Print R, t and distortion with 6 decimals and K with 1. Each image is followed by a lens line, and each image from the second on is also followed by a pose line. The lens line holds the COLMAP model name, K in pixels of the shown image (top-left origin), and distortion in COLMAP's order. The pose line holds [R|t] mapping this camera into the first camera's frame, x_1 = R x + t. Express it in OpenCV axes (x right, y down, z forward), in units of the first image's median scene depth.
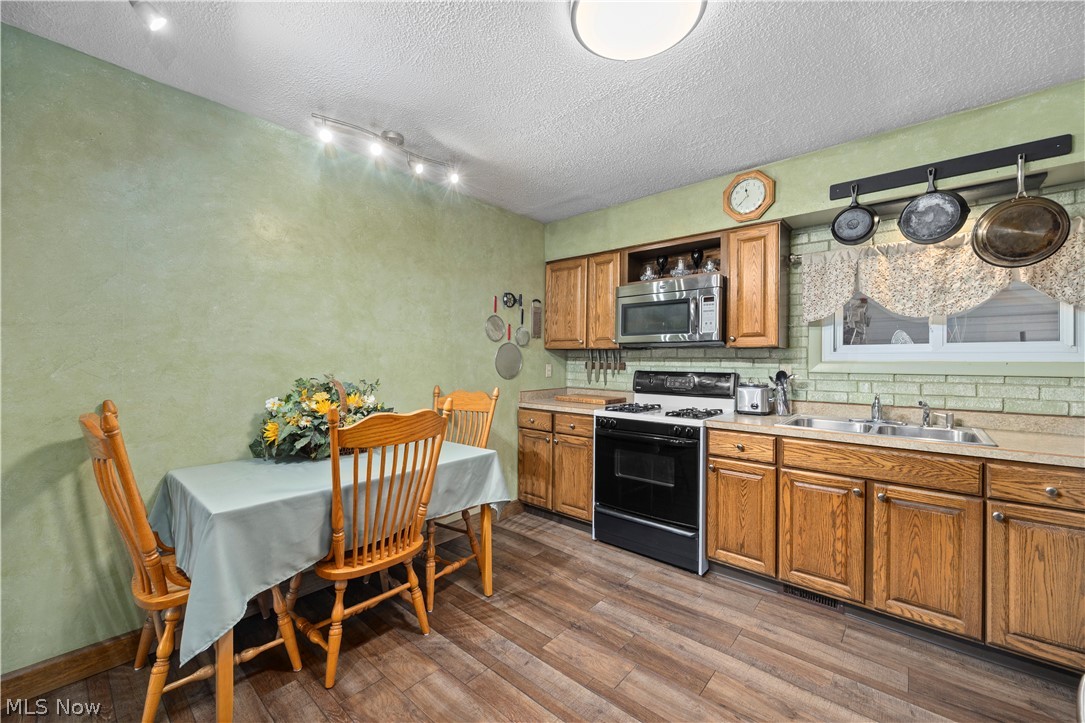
lens RADIAL K [[421.9, 0, 548.1], [0, 421.9, 358.8], [0, 0, 1]] dist [-0.003998, 0.000282]
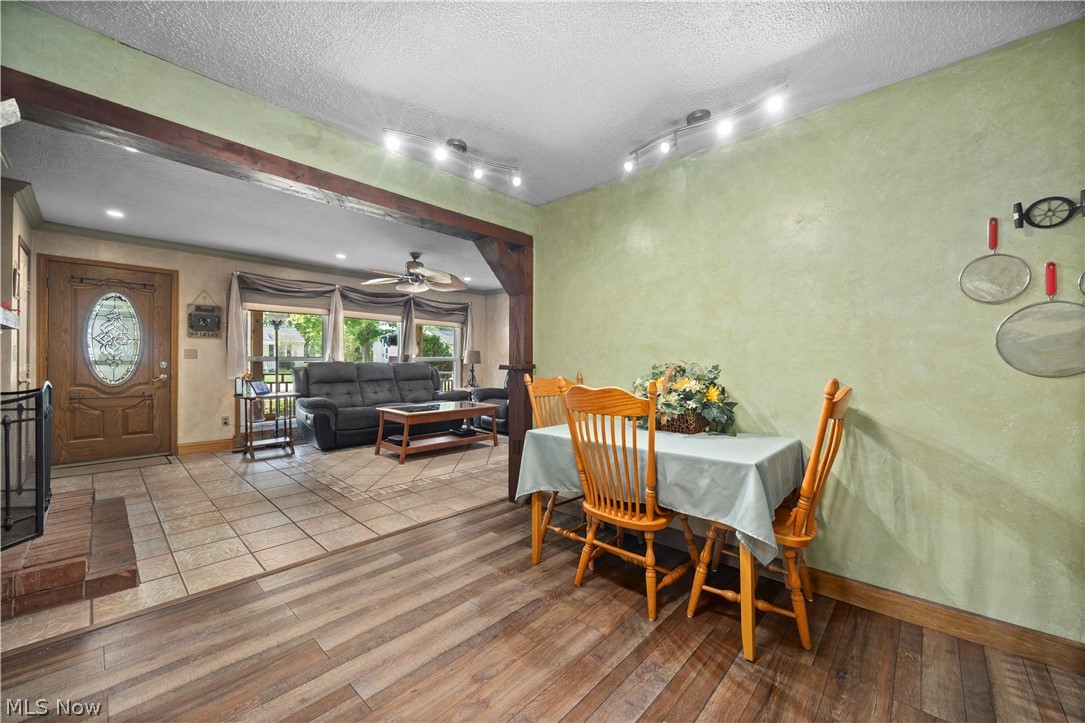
lens RADIAL K [[421.9, 0, 551.4], [0, 421.9, 360.7], [0, 0, 1]] dist [-0.003998, 0.000282]
pose [[-0.023883, -0.012916, -0.999631, 0.587981], [0.002779, 0.999912, -0.012986, 0.050329], [0.999711, -0.003088, -0.023845, 0.656084]]
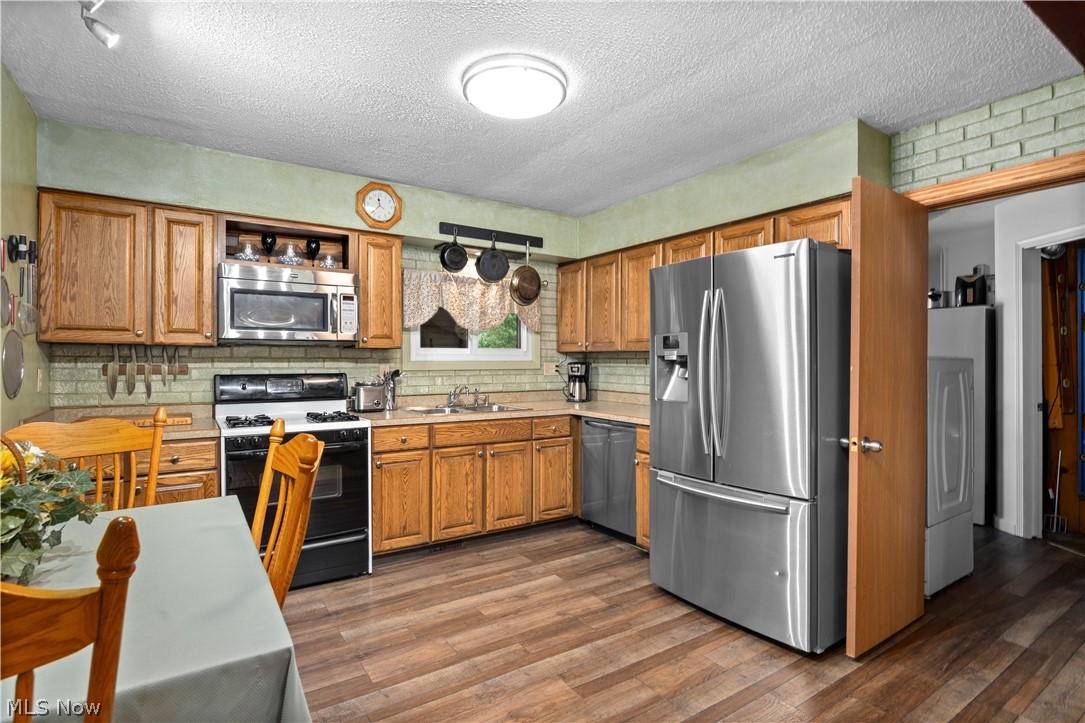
lens RADIAL K [[525.5, 0, 533.9], [0, 525.5, 362.2], [0, 0, 1]] dist [-0.008385, -0.001344]
pose [[0.292375, -0.010452, 0.956247, -0.778022], [-0.003089, 0.999925, 0.011874, -0.010748], [-0.956299, -0.006425, 0.292321, 0.277242]]
